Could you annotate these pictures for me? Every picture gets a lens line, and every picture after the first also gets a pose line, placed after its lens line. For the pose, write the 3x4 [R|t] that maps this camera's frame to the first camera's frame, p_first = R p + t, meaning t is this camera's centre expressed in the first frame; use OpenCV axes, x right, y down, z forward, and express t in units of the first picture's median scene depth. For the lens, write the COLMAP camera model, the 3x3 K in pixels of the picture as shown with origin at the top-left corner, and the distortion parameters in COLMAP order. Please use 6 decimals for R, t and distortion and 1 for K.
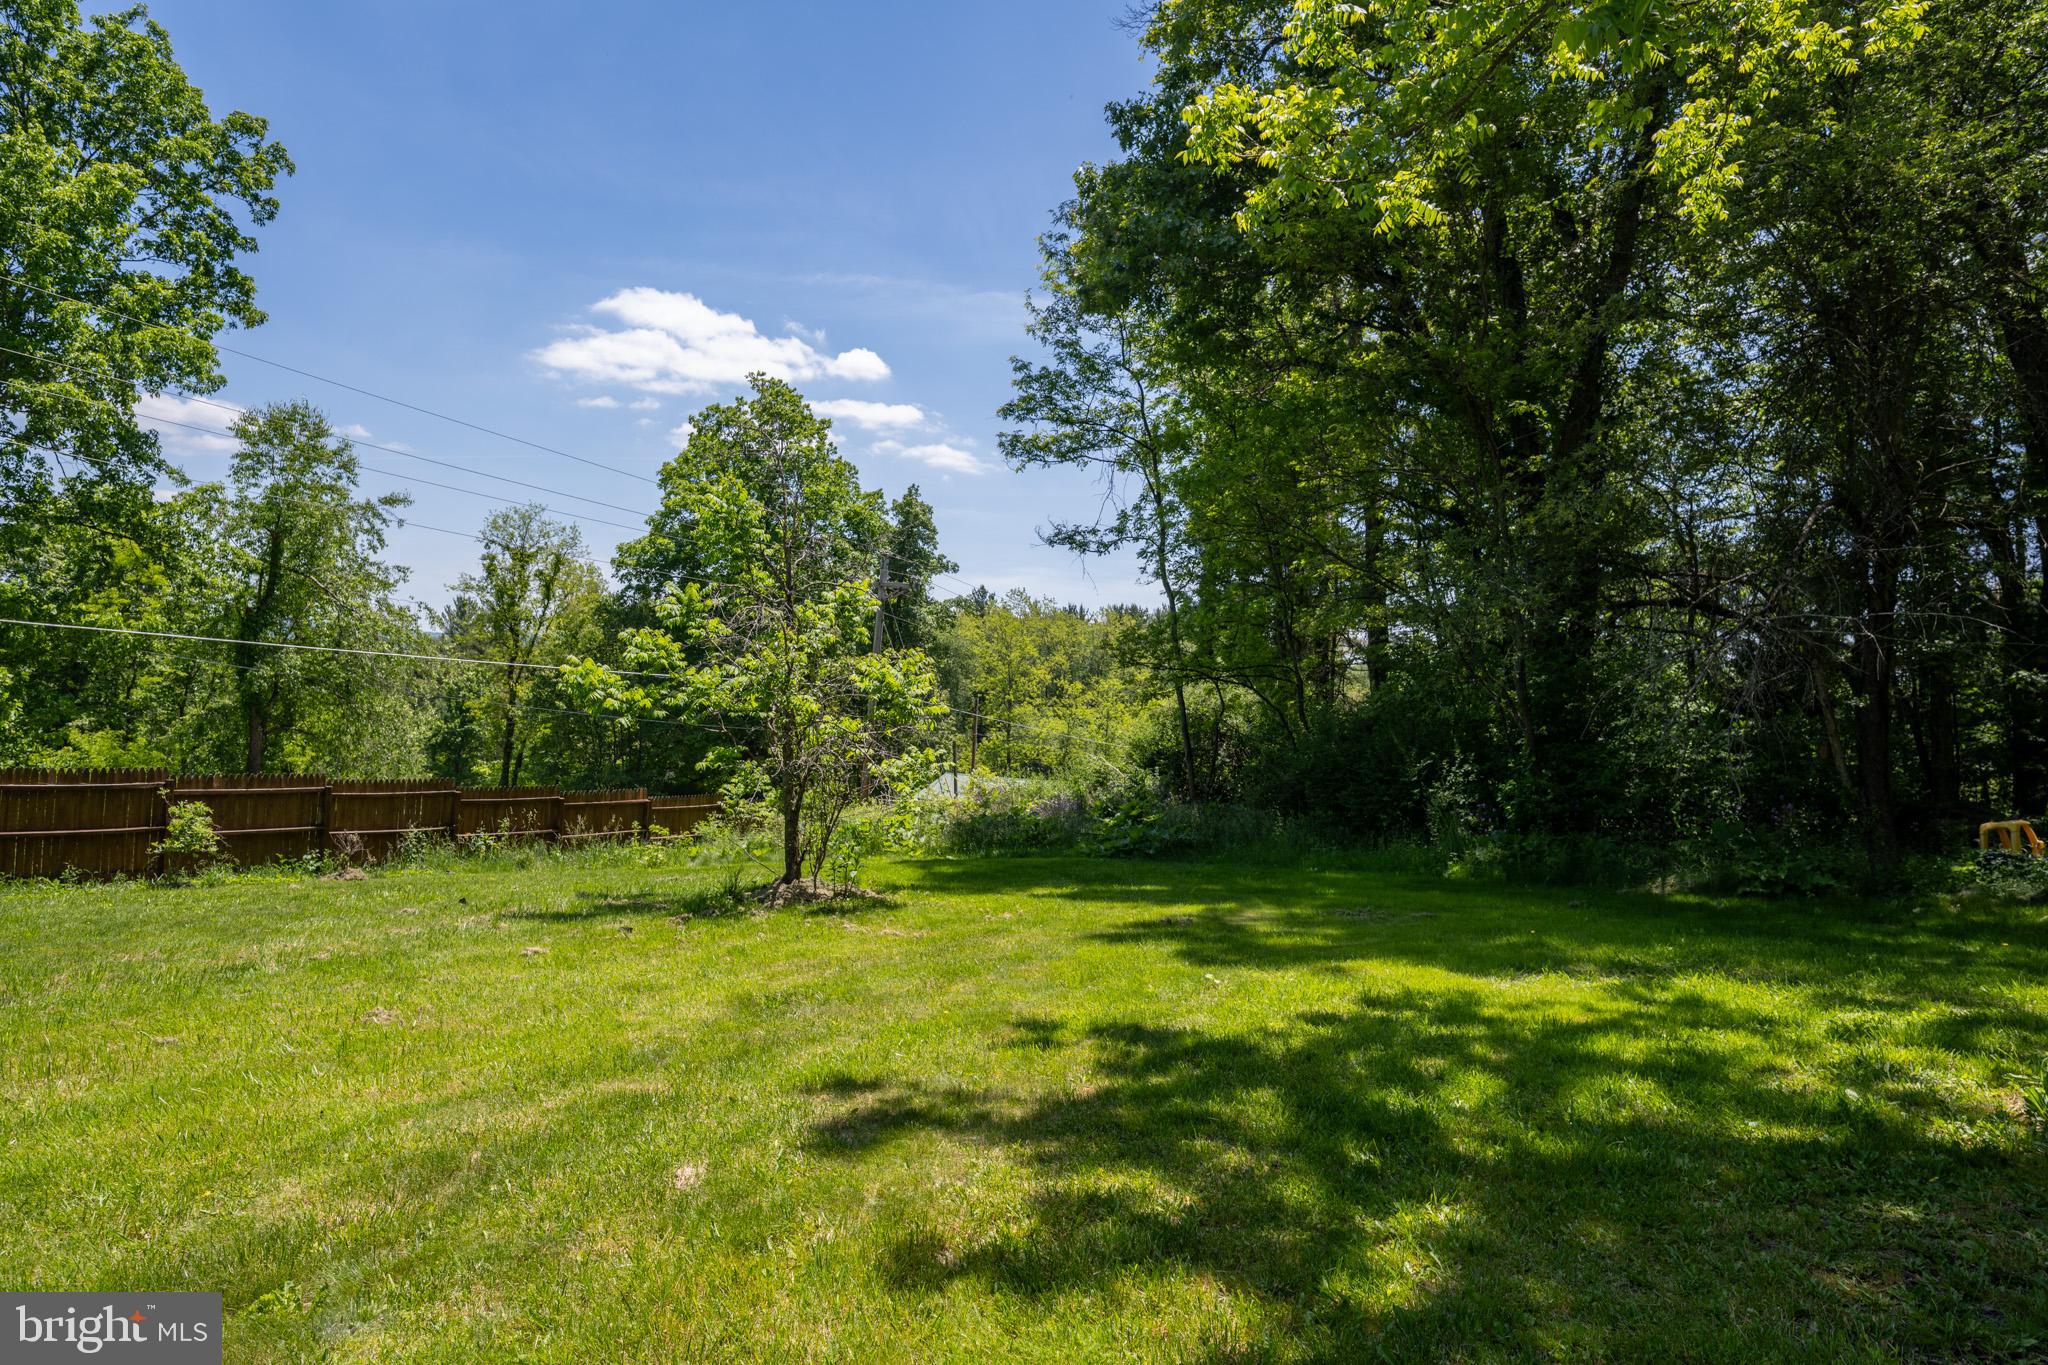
lens RADIAL K [[1295.8, 0, 1024.2], [0, 1295.8, 681.8], [0, 0, 1]] dist [-0.001240, -0.000447]
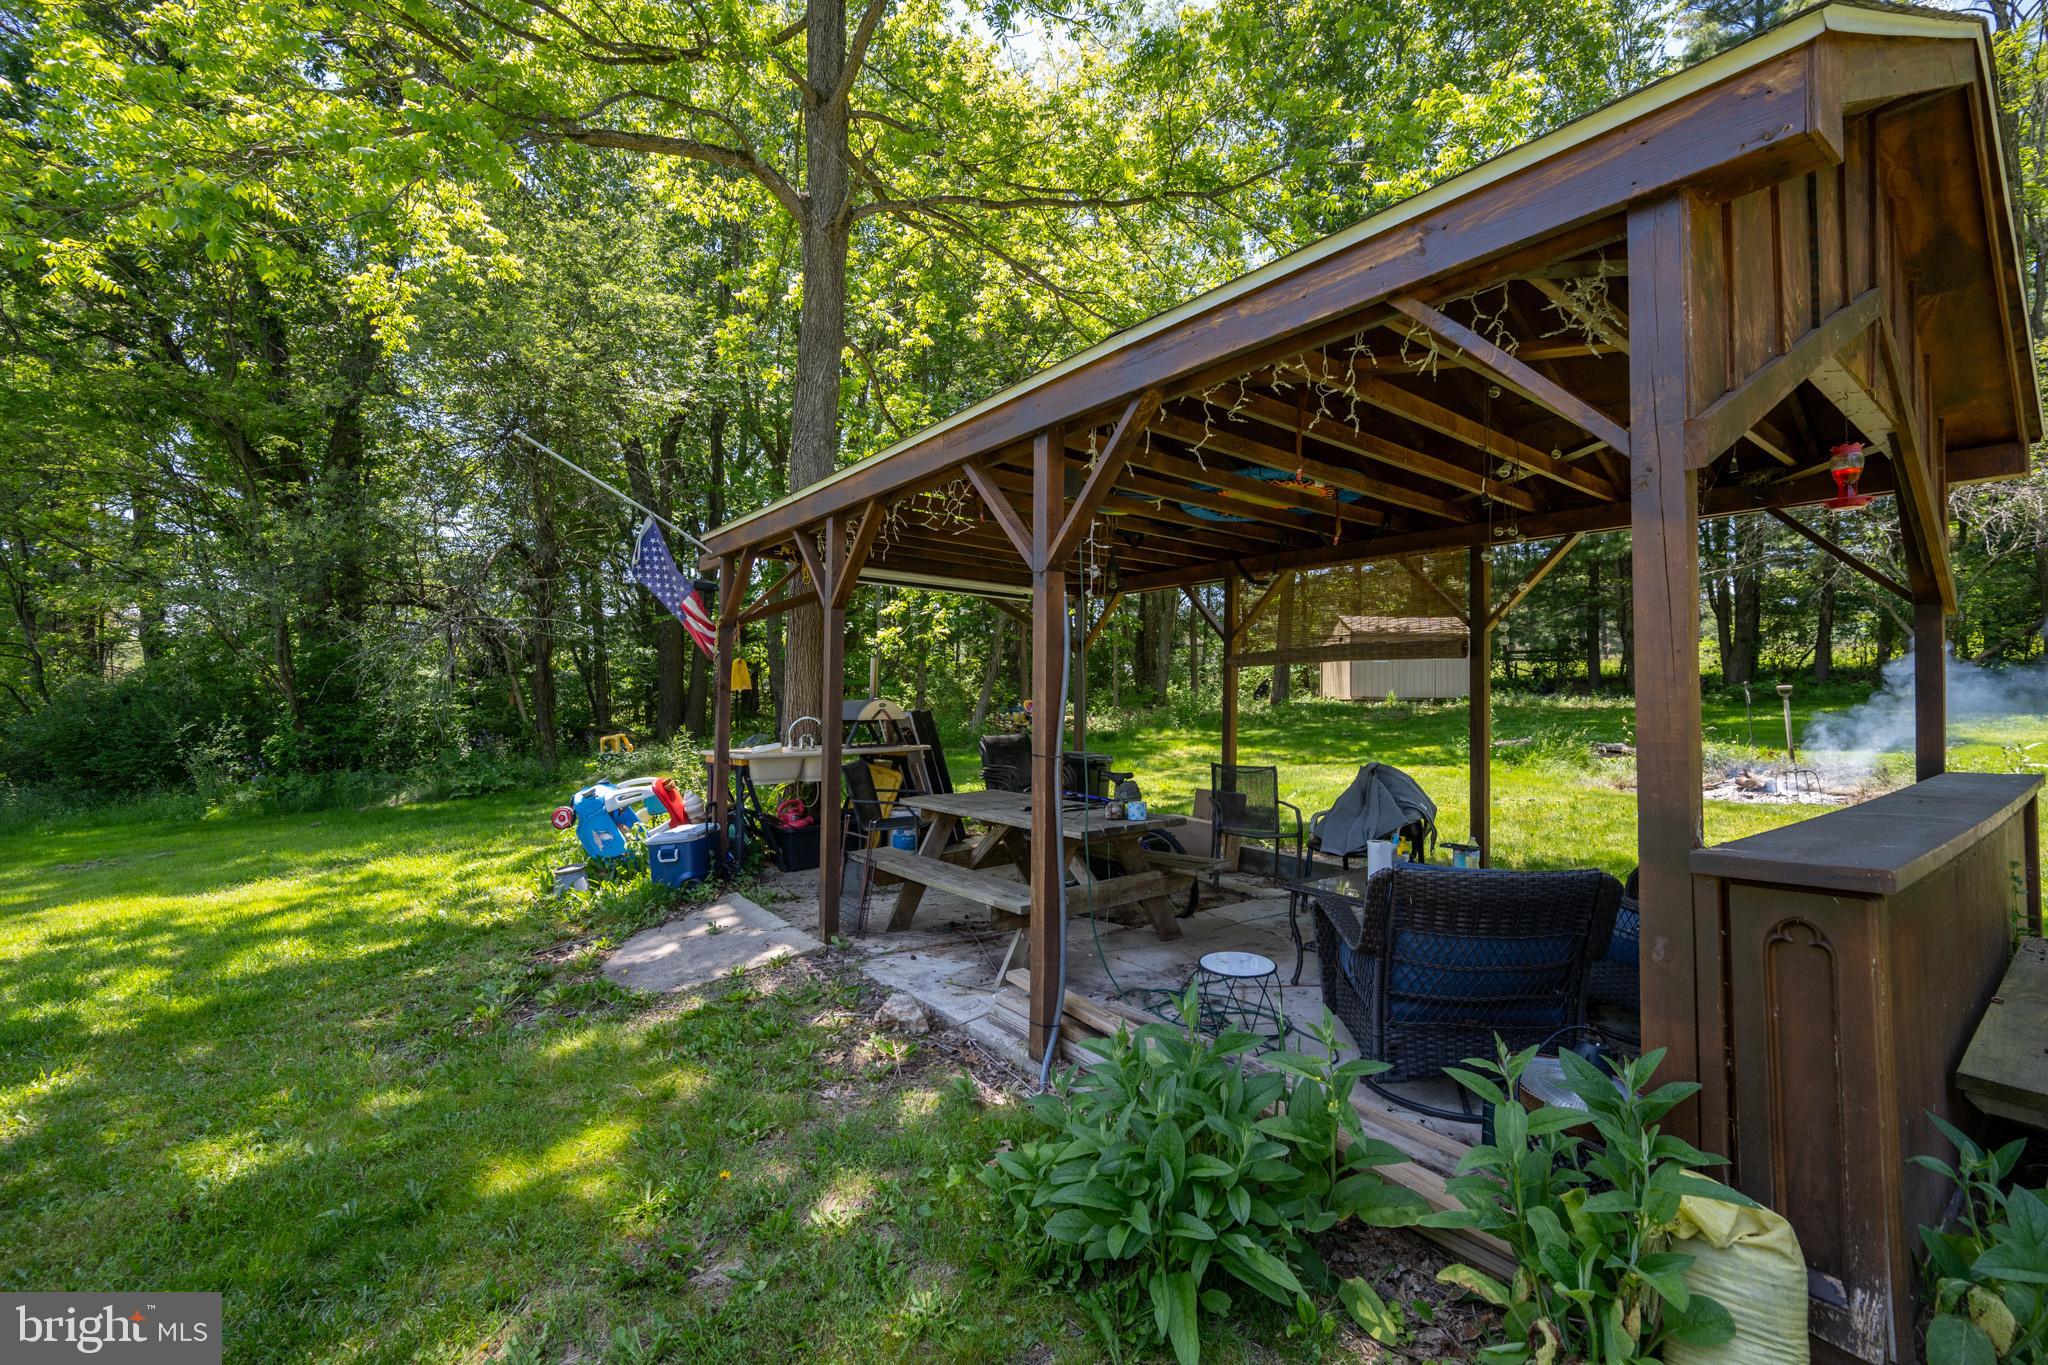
lens RADIAL K [[866.6, 0, 1023.1], [0, 866.6, 680.4], [0, 0, 1]] dist [-0.001194, 0.000021]
pose [[0.509208, -0.032920, 0.860014, 0.033842], [0.002504, 0.999321, 0.036769, -0.013966], [-0.860640, -0.016569, 0.508944, -0.126805]]
